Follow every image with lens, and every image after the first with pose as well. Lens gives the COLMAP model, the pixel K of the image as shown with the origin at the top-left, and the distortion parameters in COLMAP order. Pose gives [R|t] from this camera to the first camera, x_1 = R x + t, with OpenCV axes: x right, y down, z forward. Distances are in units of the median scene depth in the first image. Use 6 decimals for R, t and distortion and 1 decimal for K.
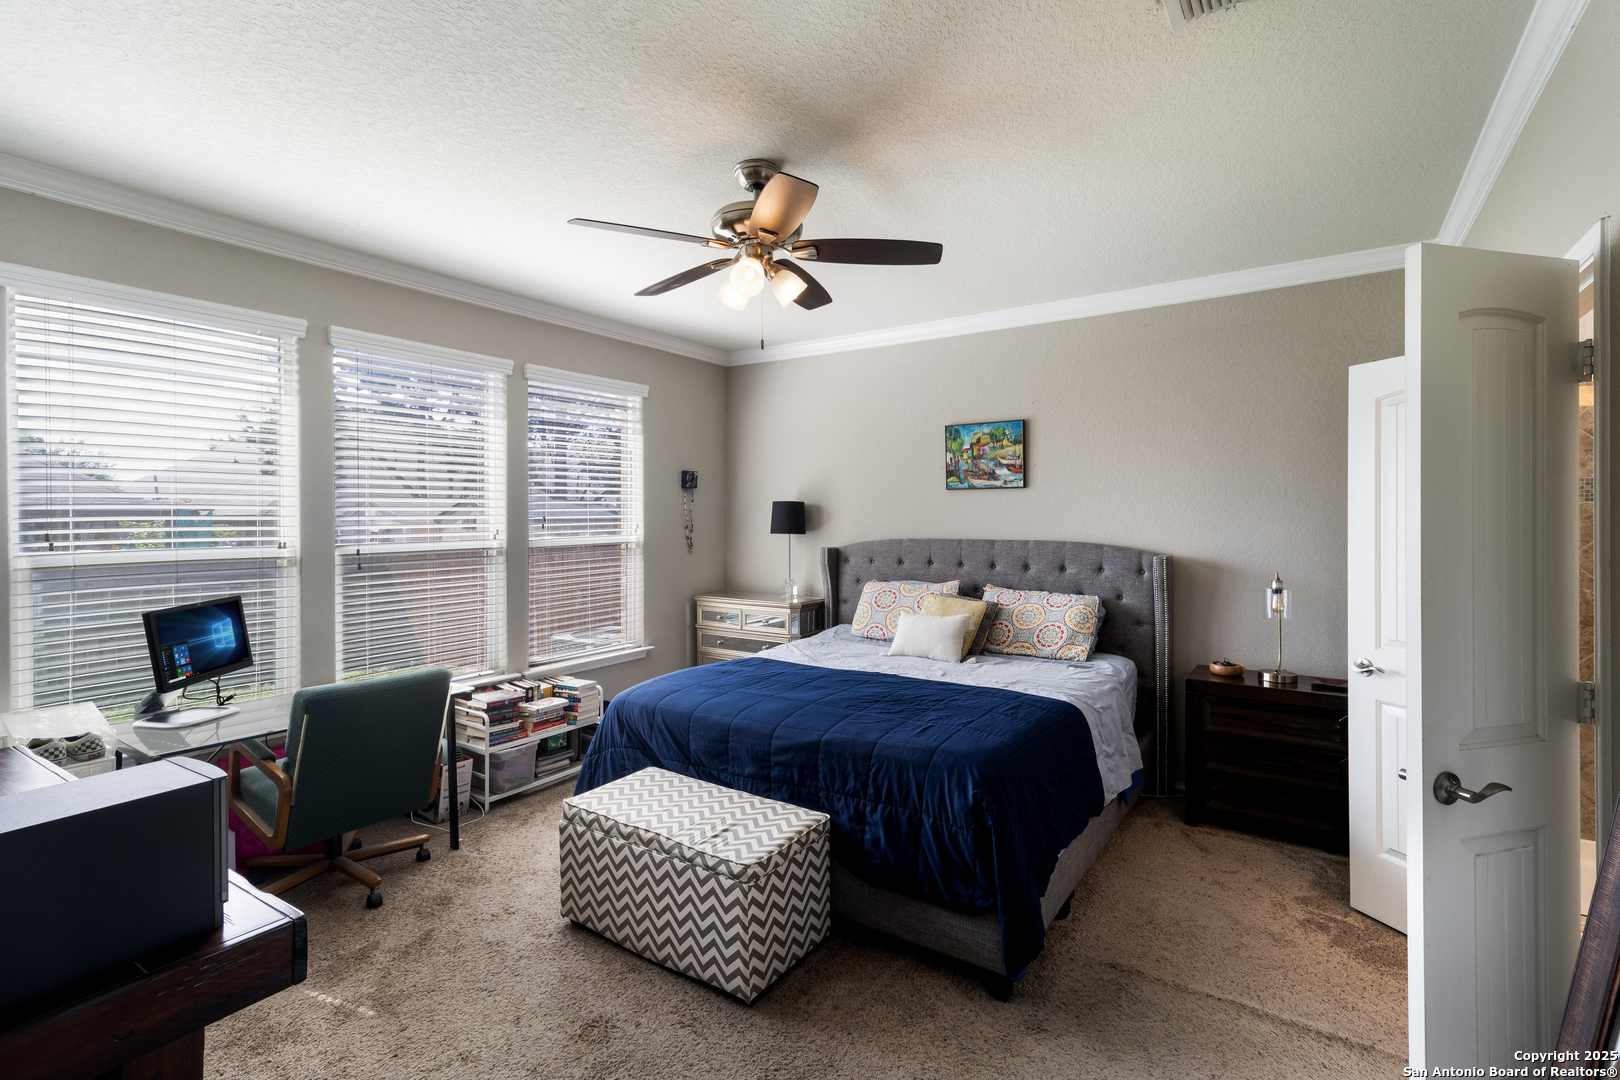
lens RADIAL K [[744.3, 0, 822.0], [0, 744.3, 525.3], [0, 0, 1]] dist [0.008597, 0.000699]
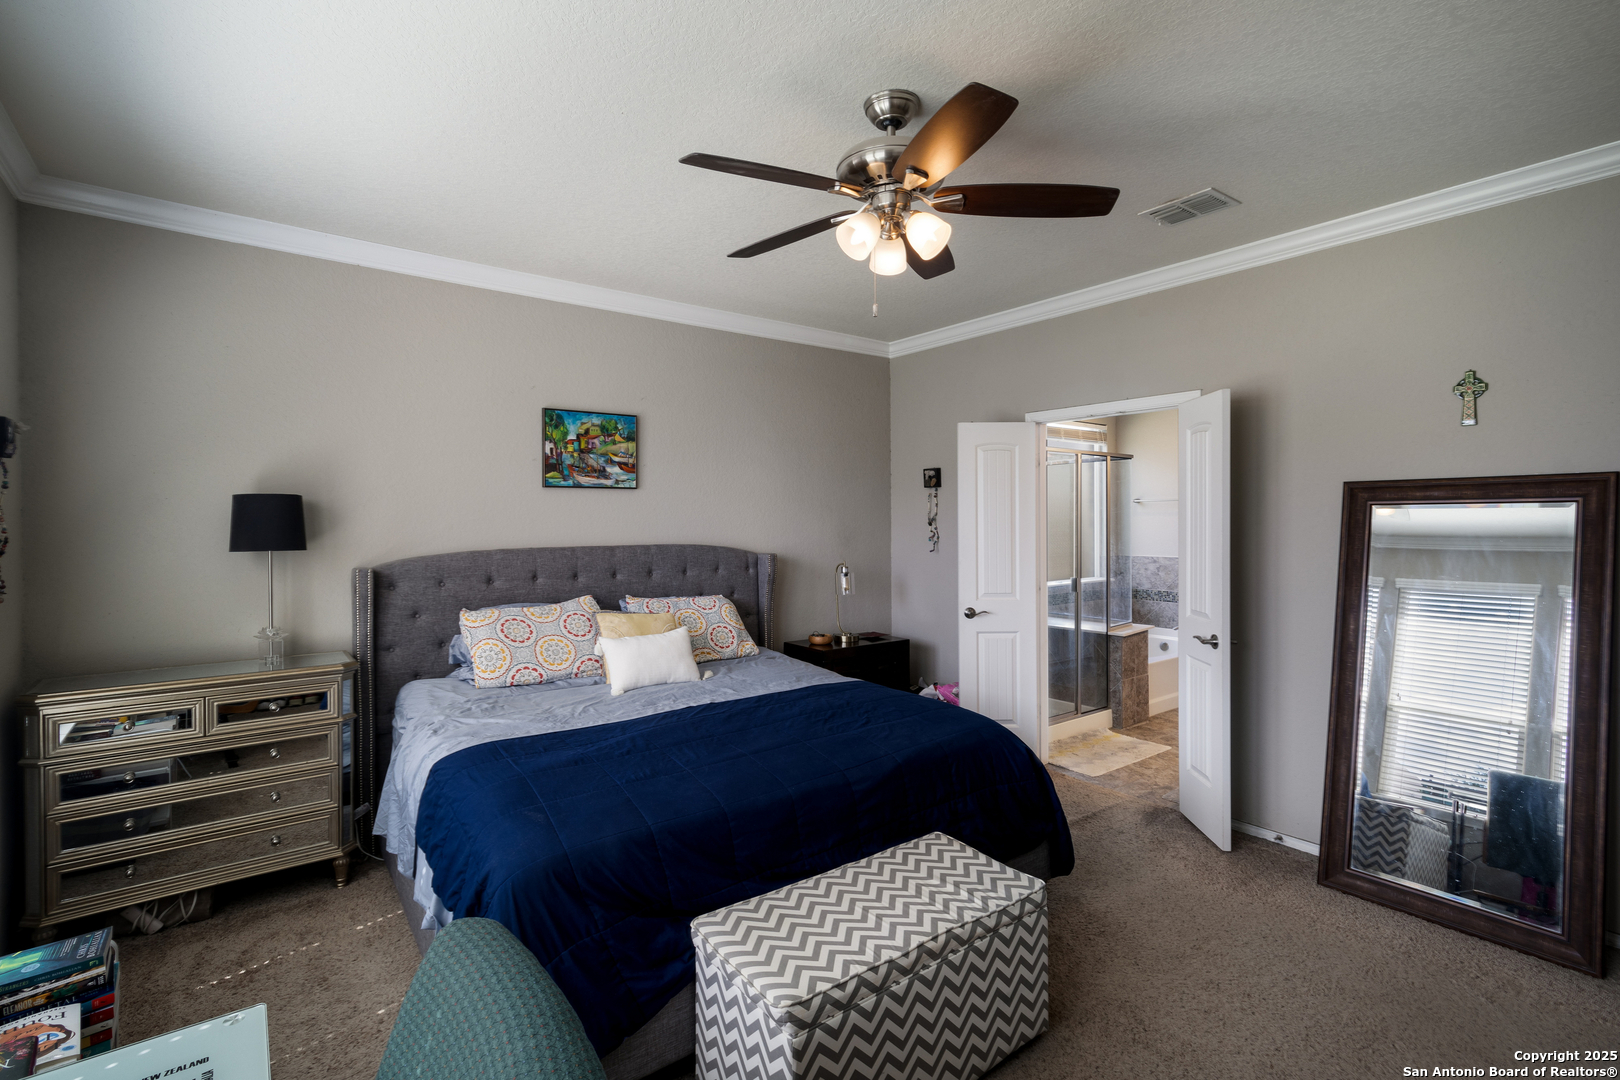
lens RADIAL K [[744.3, 0, 822.1], [0, 744.3, 533.9], [0, 0, 1]] dist [0.008597, 0.000699]
pose [[0.333488, -0.015083, 0.942634, -0.520258], [0.018448, 0.999785, 0.009470, 0.001313], [-0.942574, 0.014232, 0.333695, 0.462806]]
